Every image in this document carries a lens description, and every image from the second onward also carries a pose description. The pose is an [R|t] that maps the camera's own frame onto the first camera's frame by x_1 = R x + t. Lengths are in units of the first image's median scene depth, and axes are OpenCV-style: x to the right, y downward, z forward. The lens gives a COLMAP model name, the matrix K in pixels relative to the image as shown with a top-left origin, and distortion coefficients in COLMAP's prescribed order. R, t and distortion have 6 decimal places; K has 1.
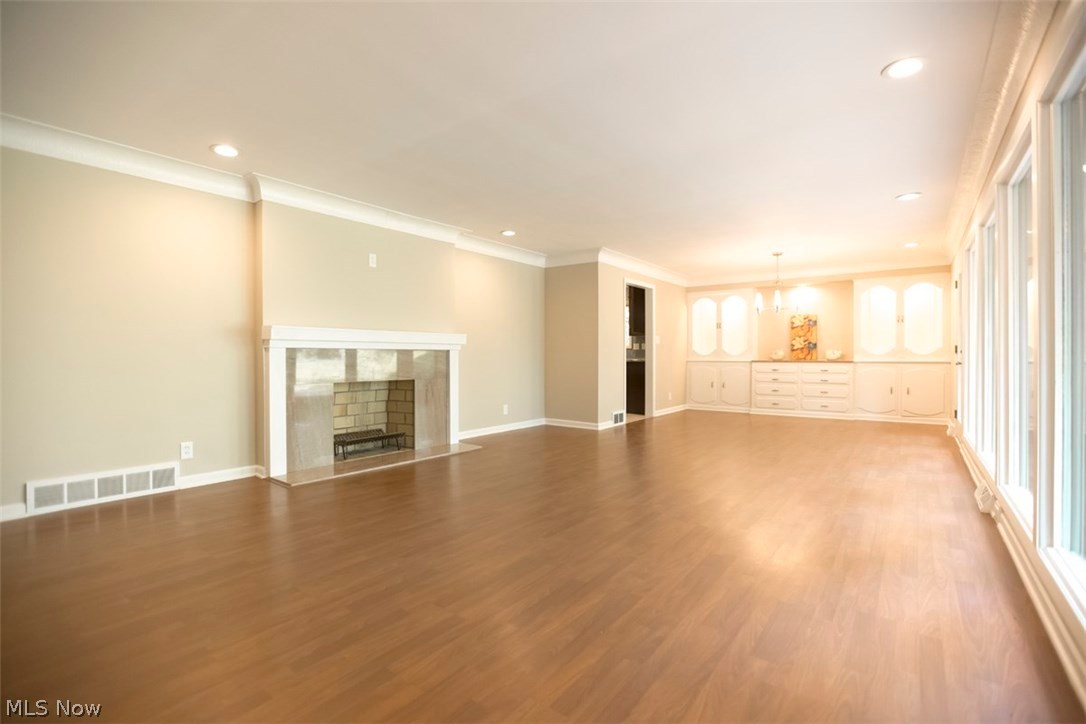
lens RADIAL K [[500.2, 0, 541.3], [0, 500.2, 365.4], [0, 0, 1]] dist [-0.029312, 0.010286]
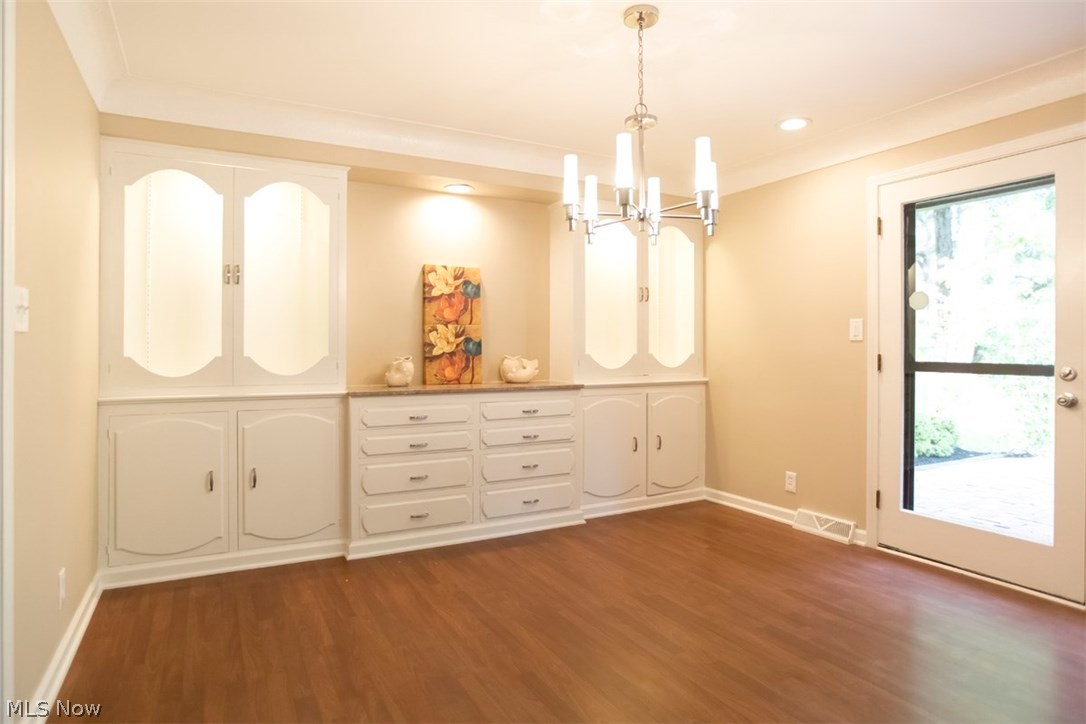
lens RADIAL K [[630.9, 0, 511.9], [0, 630.9, 358.9], [0, 0, 1]] dist [-0.023096, 0.000850]
pose [[0.445179, -0.009189, 0.895394, 0.119398], [0.018150, 0.999835, 0.001237, -0.033319], [-0.895258, 0.015701, 0.445272, 0.811467]]
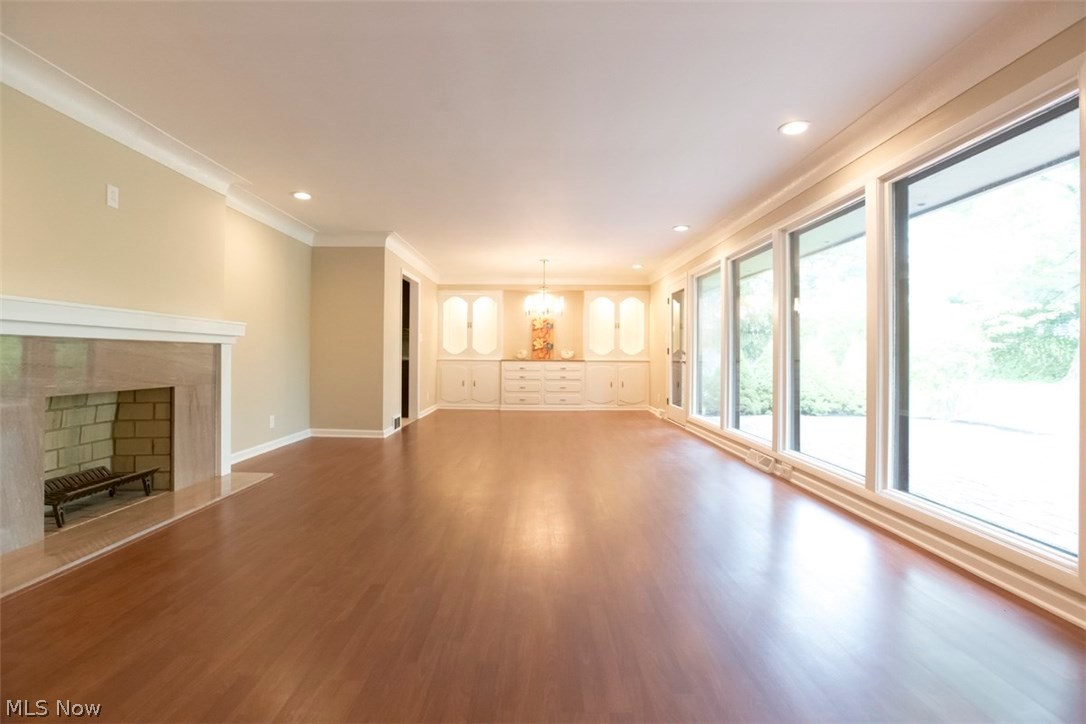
lens RADIAL K [[500.2, 0, 534.1], [0, 500.2, 361.7], [0, 0, 1]] dist [-0.029312, 0.010286]
pose [[0.807601, 0.000280, 0.589730, -0.163158], [0.002199, 0.999992, -0.003487, -0.001356], [-0.589726, 0.004113, 0.807593, 0.115858]]
